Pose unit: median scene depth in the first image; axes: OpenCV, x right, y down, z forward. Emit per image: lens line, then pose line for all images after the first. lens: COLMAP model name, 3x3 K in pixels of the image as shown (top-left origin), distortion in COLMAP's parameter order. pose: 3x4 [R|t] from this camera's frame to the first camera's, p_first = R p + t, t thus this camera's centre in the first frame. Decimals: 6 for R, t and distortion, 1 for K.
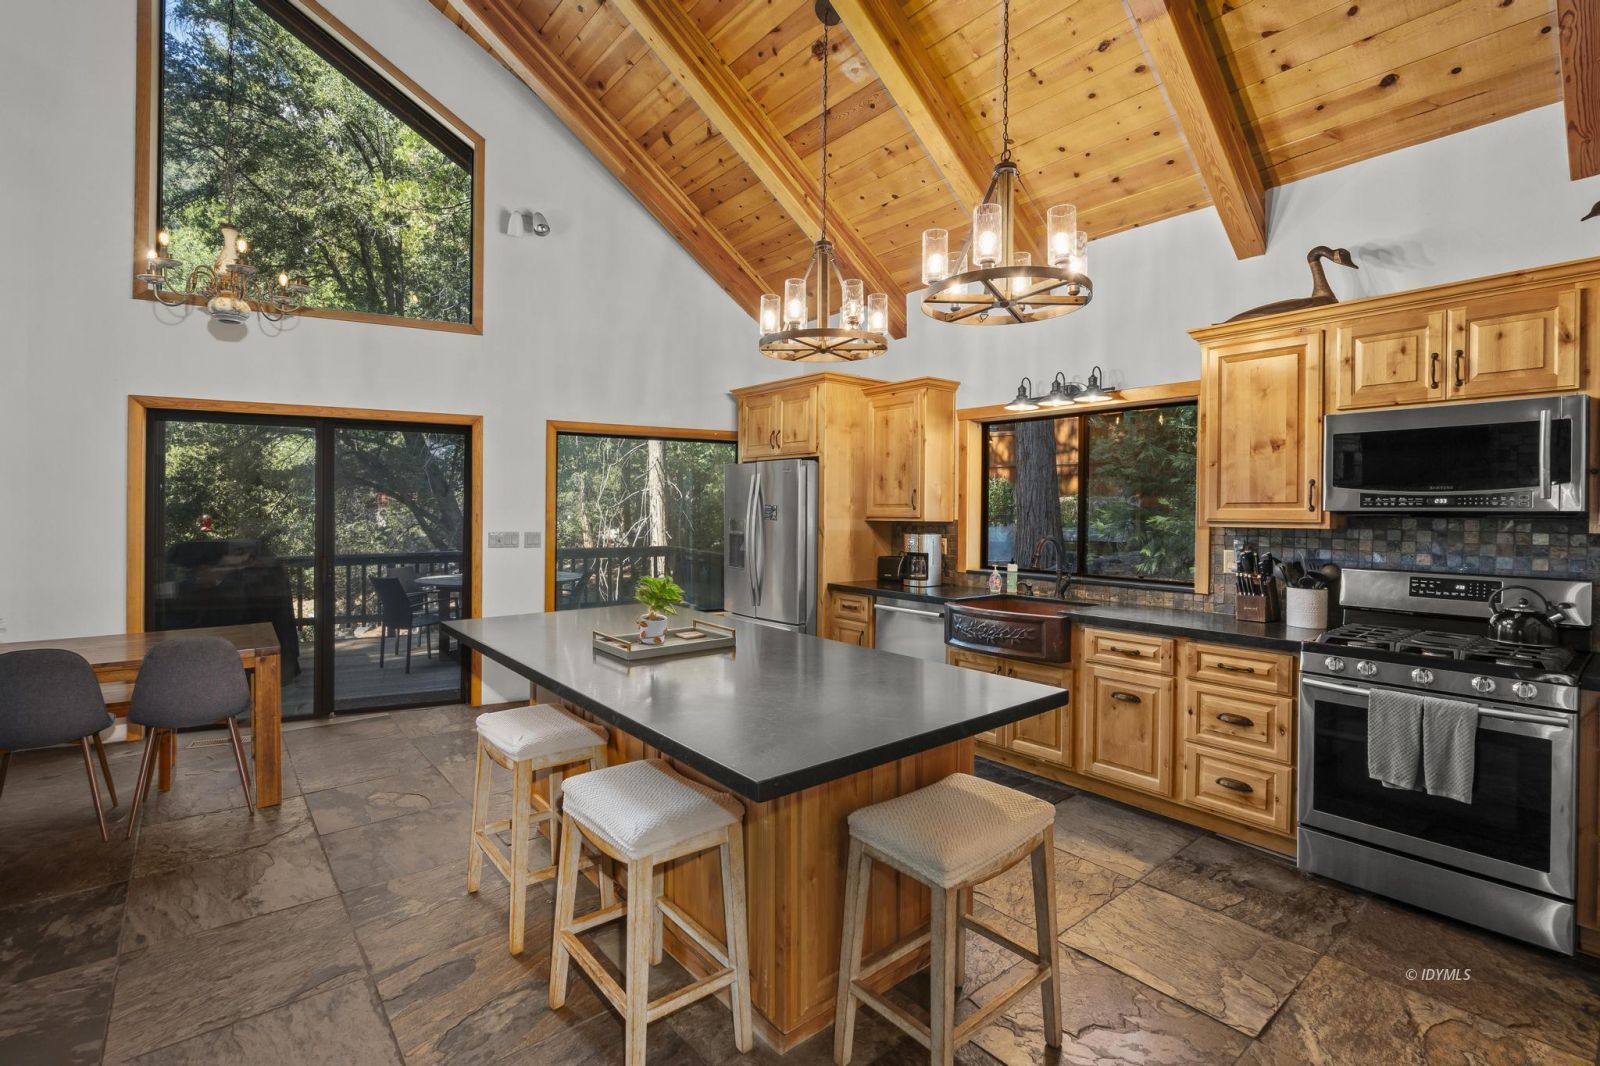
lens RADIAL K [[740.6, 0, 792.9], [0, 740.6, 508.3], [0, 0, 1]] dist [-0.003032, 0.000272]
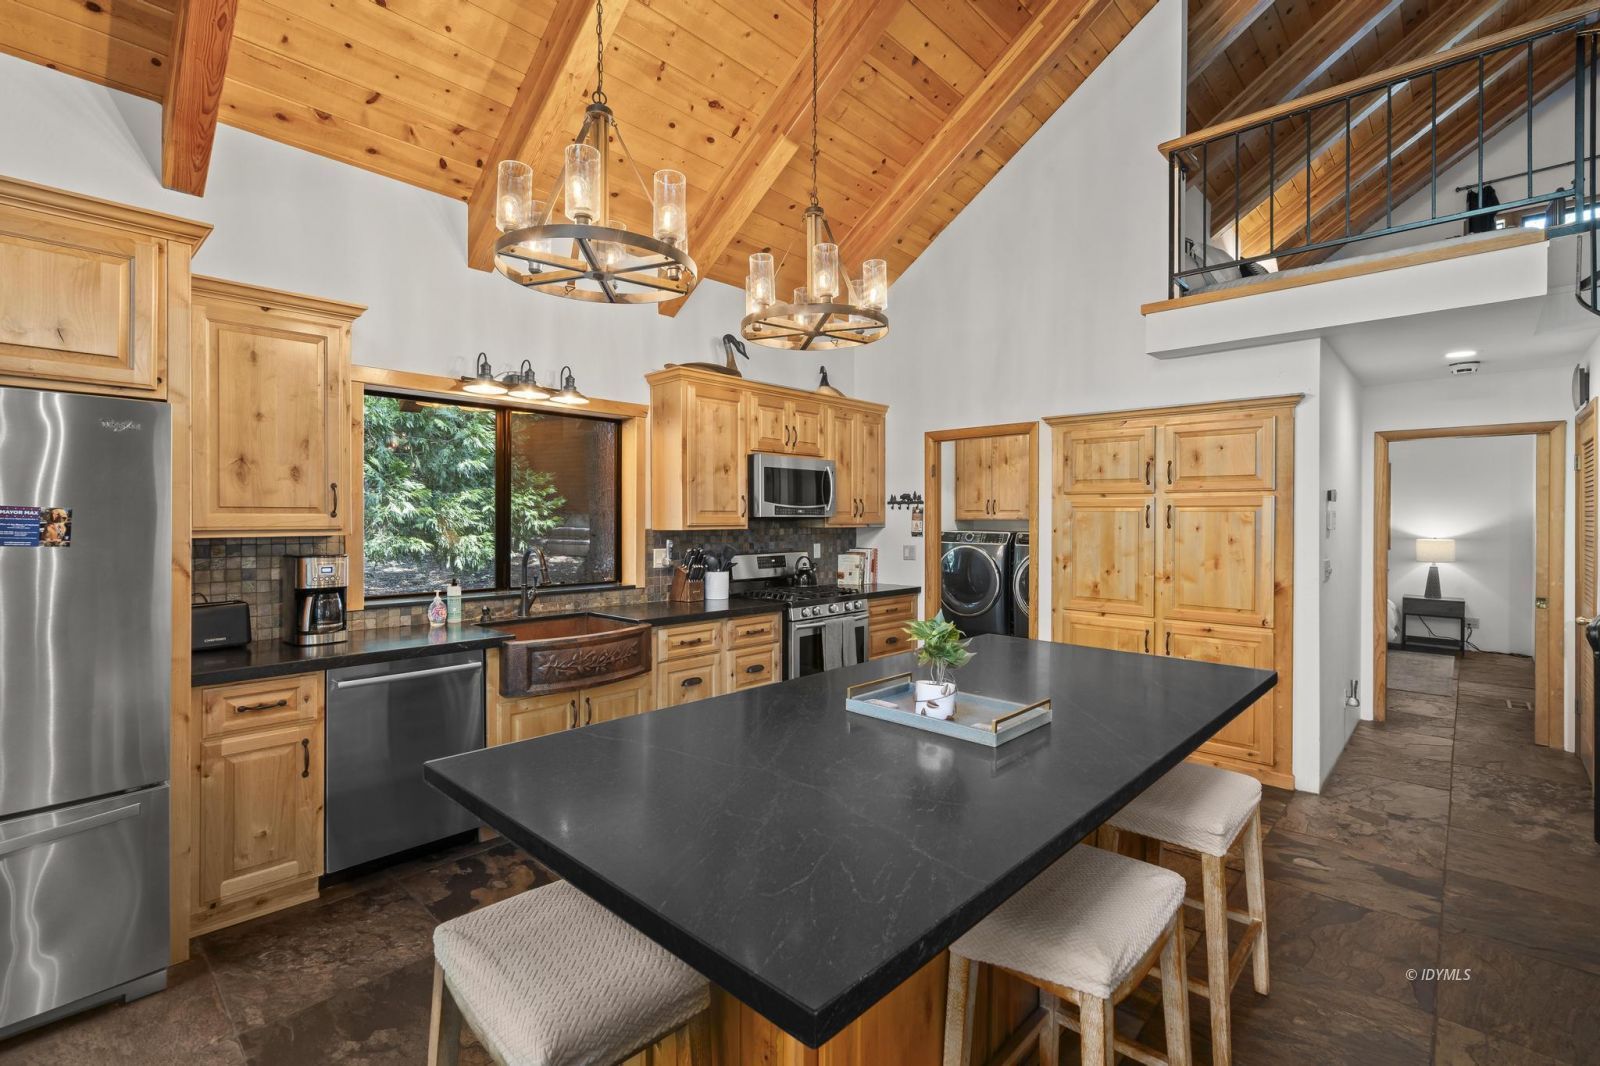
lens RADIAL K [[734.6, 0, 793.9], [0, 734.6, 510.9], [0, 0, 1]] dist [-0.000392, -0.000201]
pose [[-0.140320, 0.001215, 0.990105, -0.634166], [-0.006002, 0.999980, -0.002078, -0.004753], [-0.990088, -0.006235, -0.140310, 0.934454]]
